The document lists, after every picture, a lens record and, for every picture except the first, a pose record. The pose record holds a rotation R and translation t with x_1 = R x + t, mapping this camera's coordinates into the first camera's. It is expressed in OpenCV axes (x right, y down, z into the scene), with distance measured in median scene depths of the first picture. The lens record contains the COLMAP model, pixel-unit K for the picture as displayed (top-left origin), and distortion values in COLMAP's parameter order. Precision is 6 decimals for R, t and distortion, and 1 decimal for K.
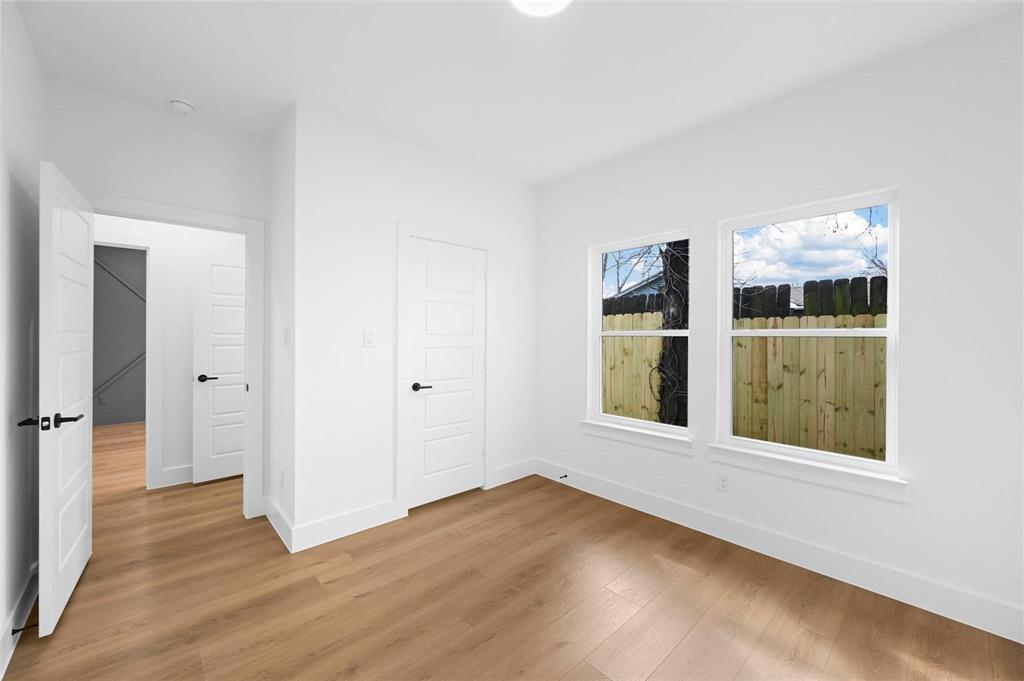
lens RADIAL K [[402.0, 0, 516.7], [0, 402.0, 336.7], [0, 0, 1]] dist [0.001779, -0.000198]
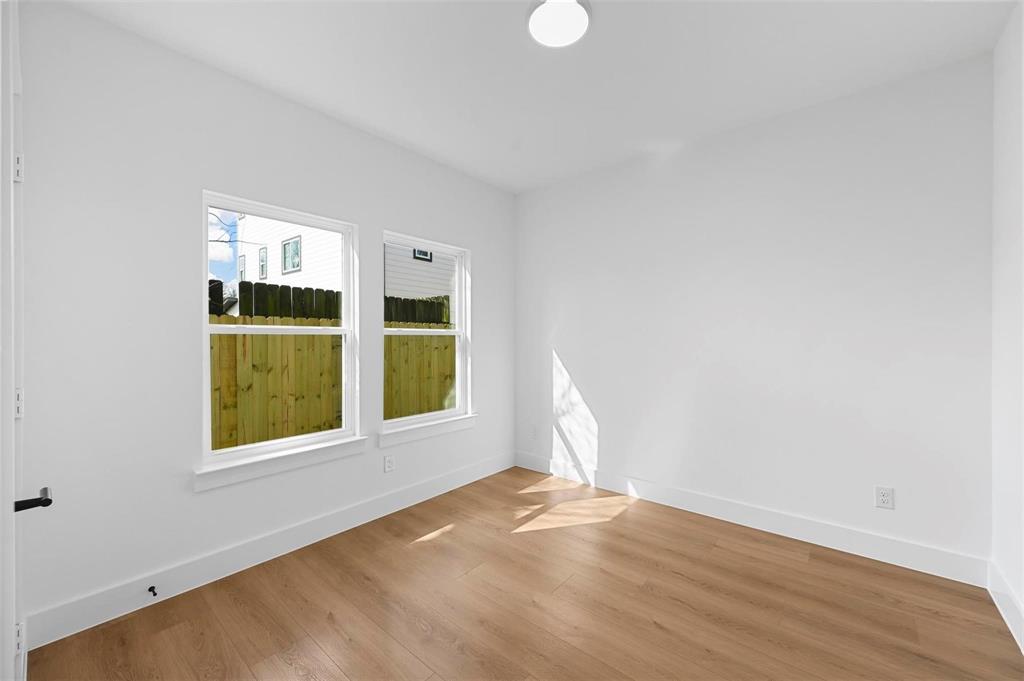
lens RADIAL K [[402.0, 0, 515.9], [0, 402.0, 339.4], [0, 0, 1]] dist [0.001779, -0.000198]
pose [[-0.133178, -0.000628, 0.991092, -0.415841], [0.001407, 0.999999, 0.000823, 0.008686], [-0.991091, 0.001504, -0.133177, 0.508555]]
